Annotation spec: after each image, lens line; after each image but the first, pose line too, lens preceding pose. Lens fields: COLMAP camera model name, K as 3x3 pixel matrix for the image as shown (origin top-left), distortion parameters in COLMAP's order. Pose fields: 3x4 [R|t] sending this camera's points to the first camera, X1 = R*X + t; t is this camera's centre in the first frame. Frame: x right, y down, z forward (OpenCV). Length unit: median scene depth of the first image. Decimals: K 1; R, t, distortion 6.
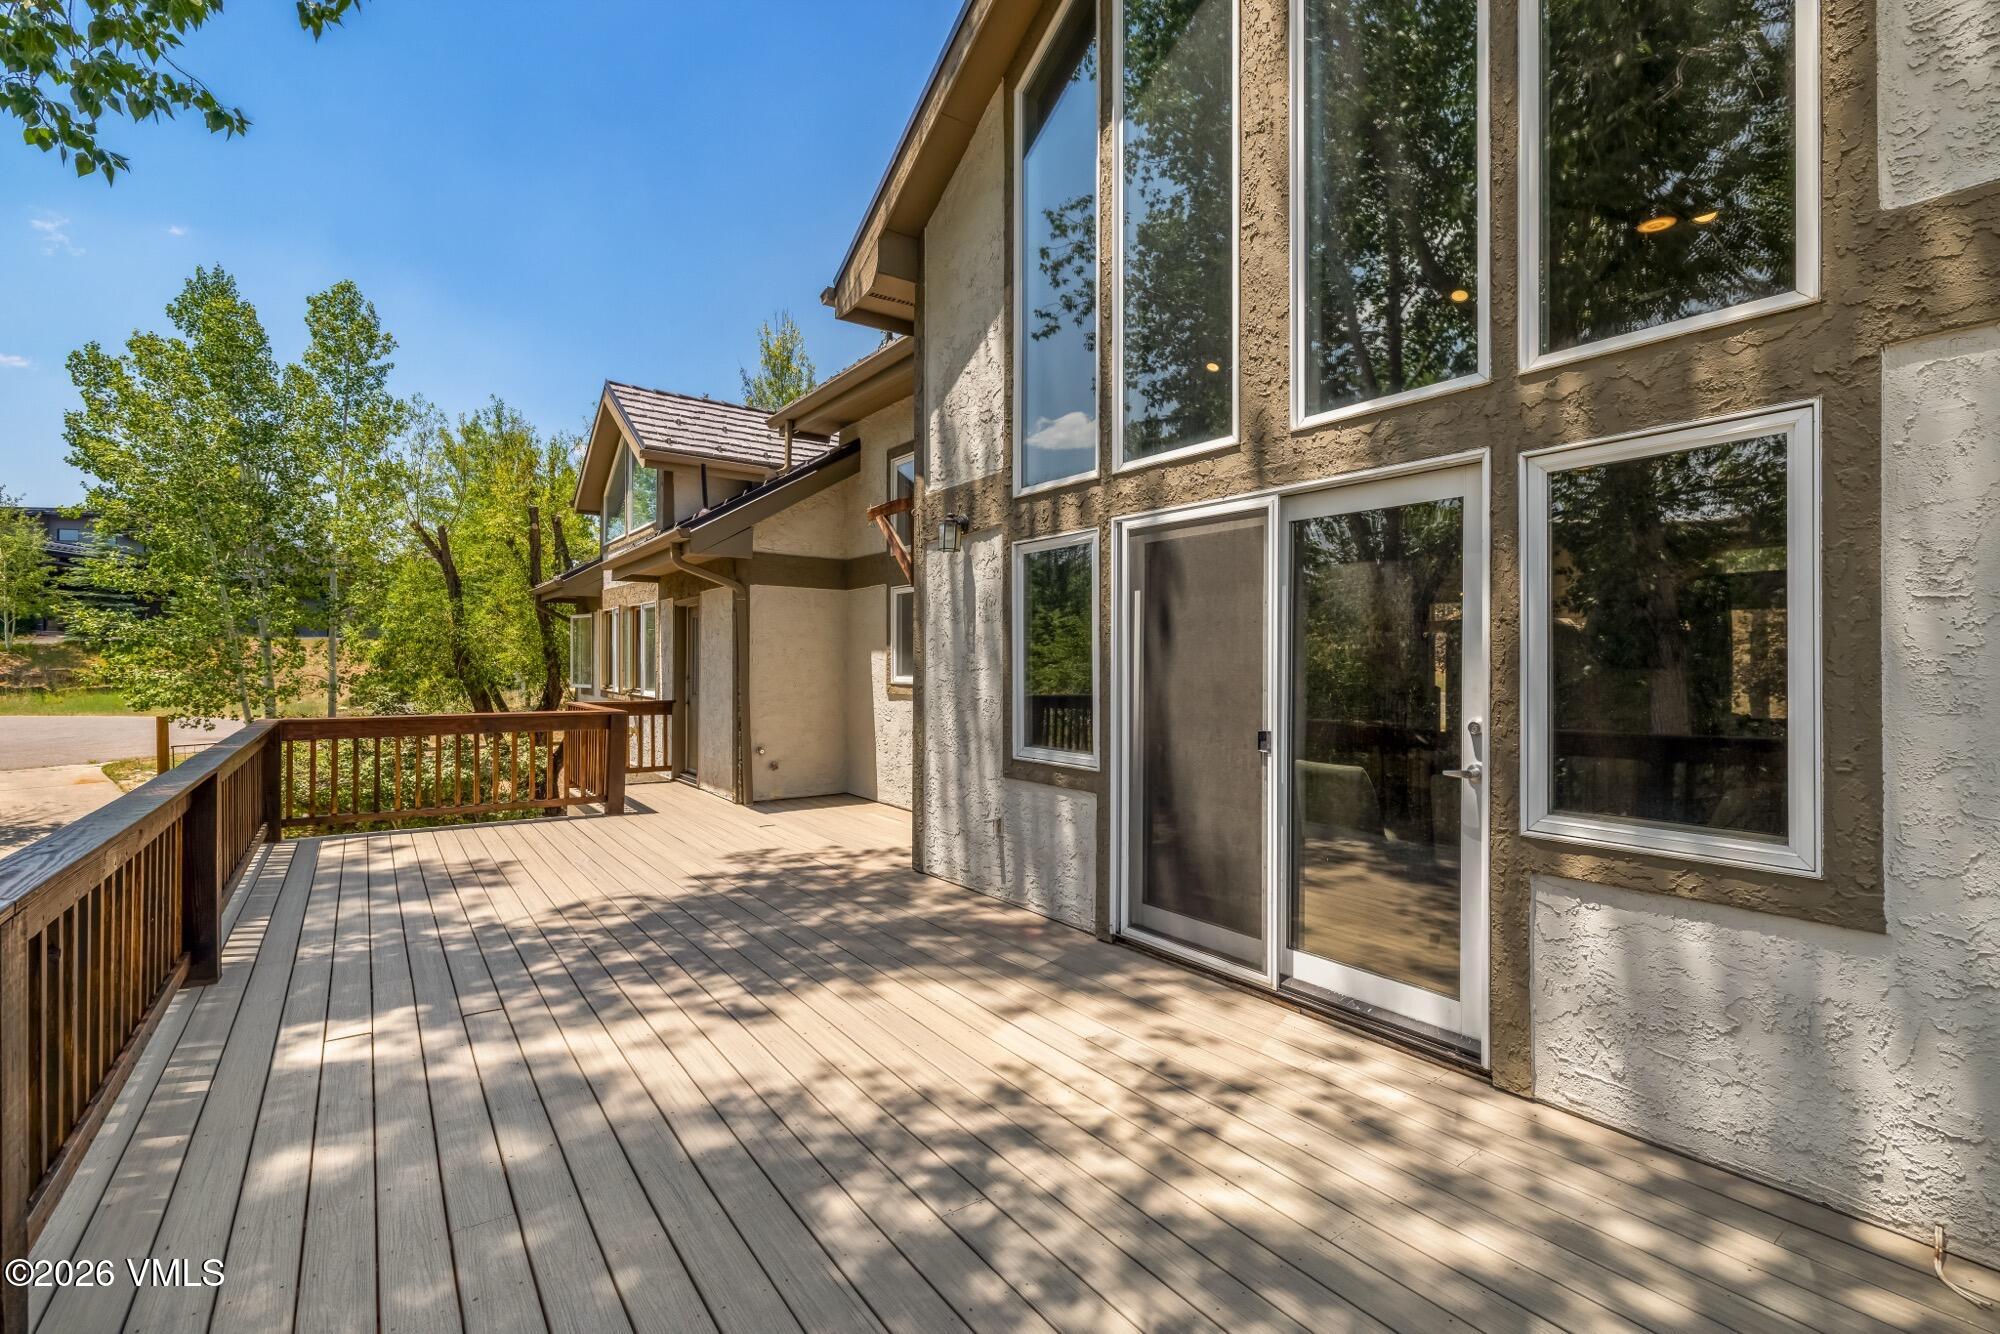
lens RADIAL K [[890.6, 0, 992.8], [0, 890.6, 664.8], [0, 0, 1]] dist [-0.005701, 0.000809]
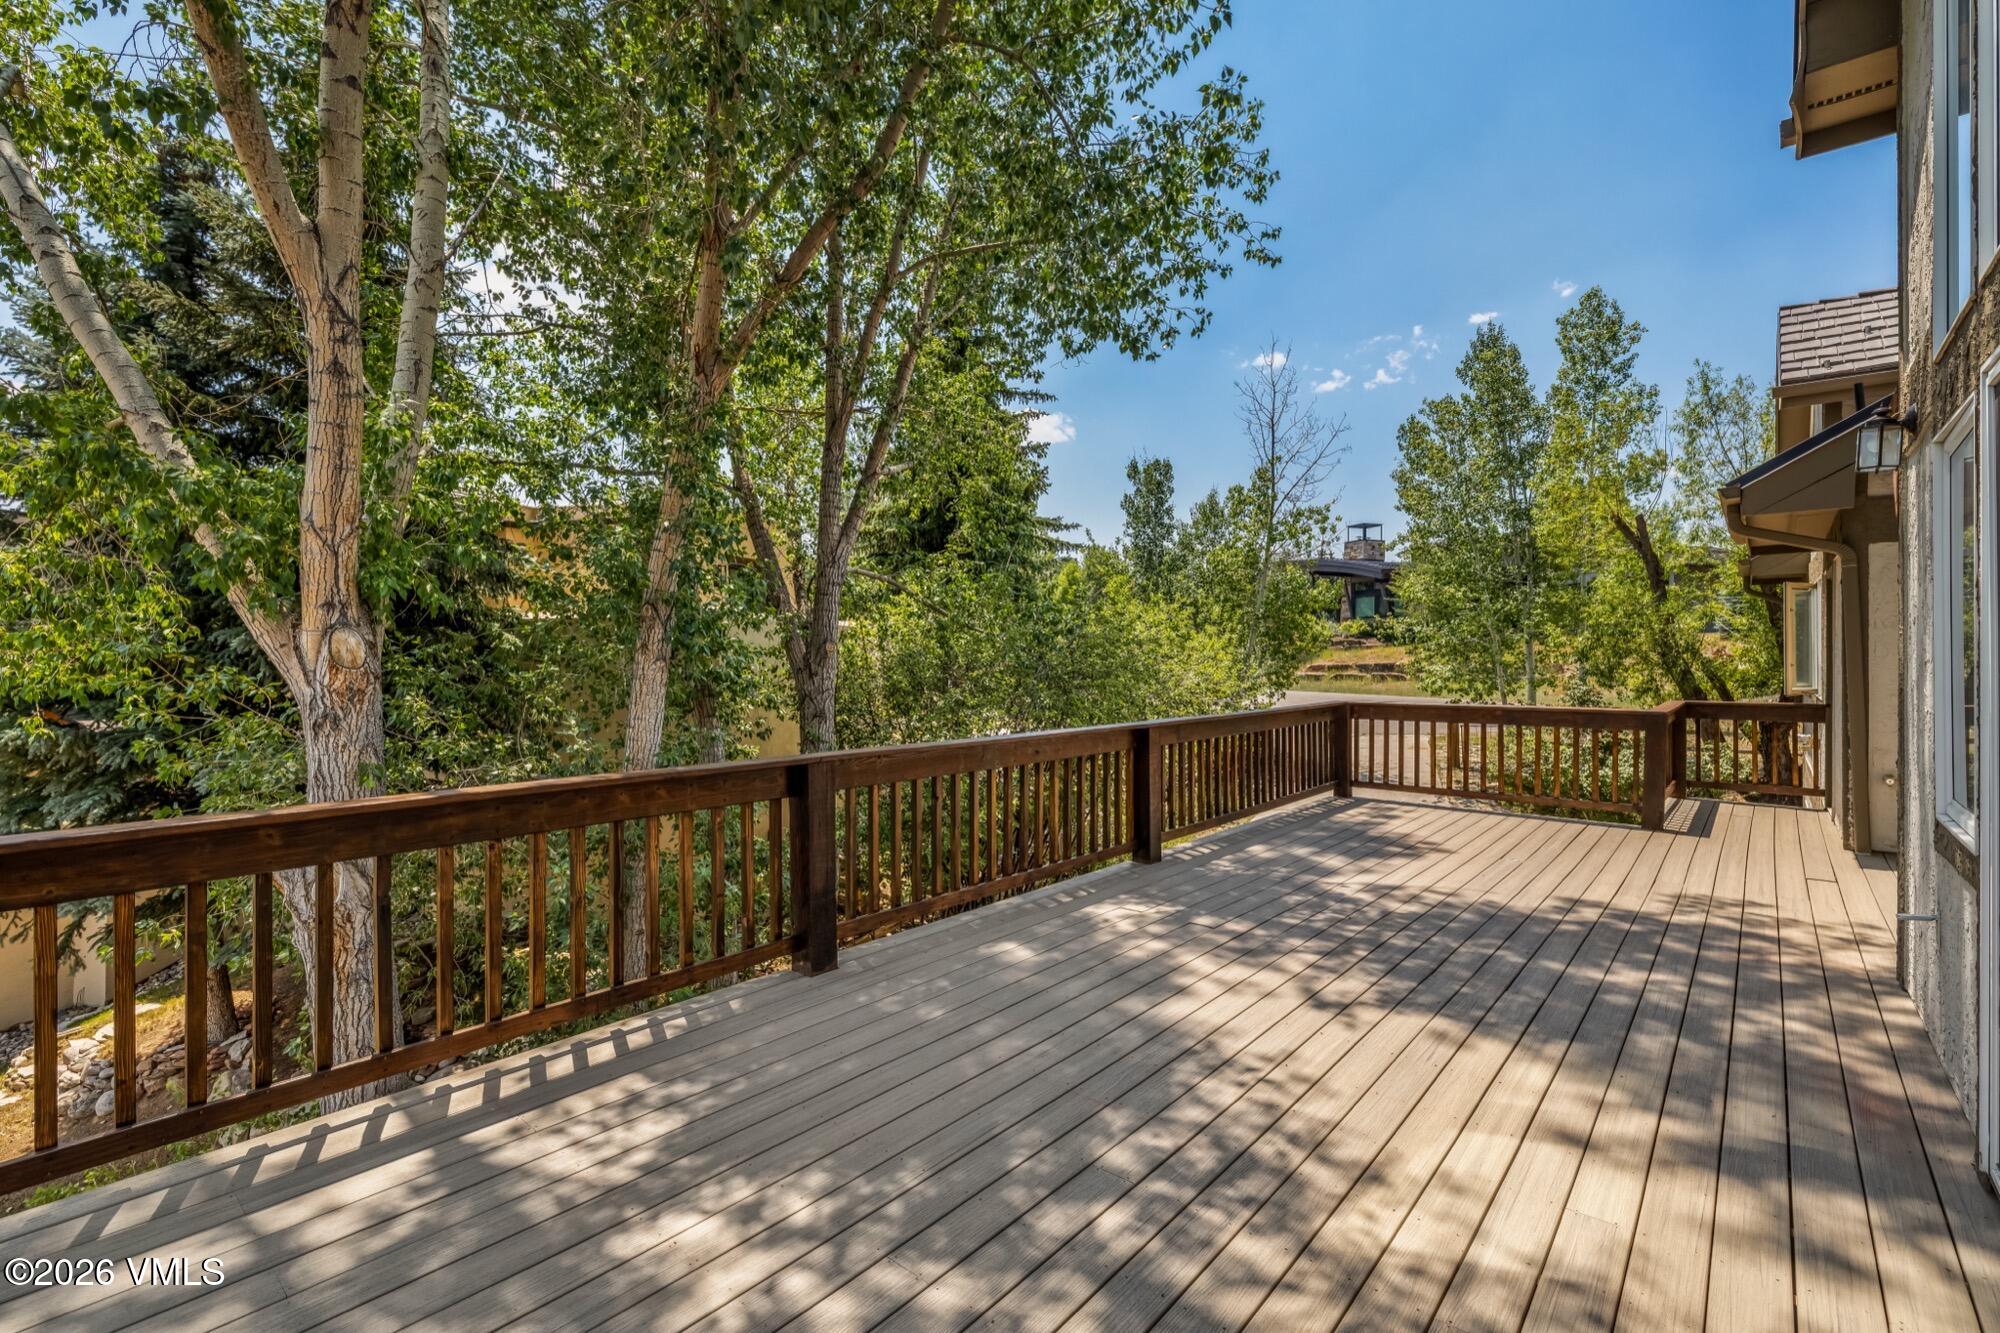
lens RADIAL K [[890.6, 0, 989.9], [0, 890.6, 663.4], [0, 0, 1]] dist [-0.005701, 0.000809]
pose [[0.241604, -0.001469, -0.970374, 0.202515], [0.006351, 0.999980, 0.000068, 0.000148], [0.970354, -0.006179, 0.241609, 0.123785]]
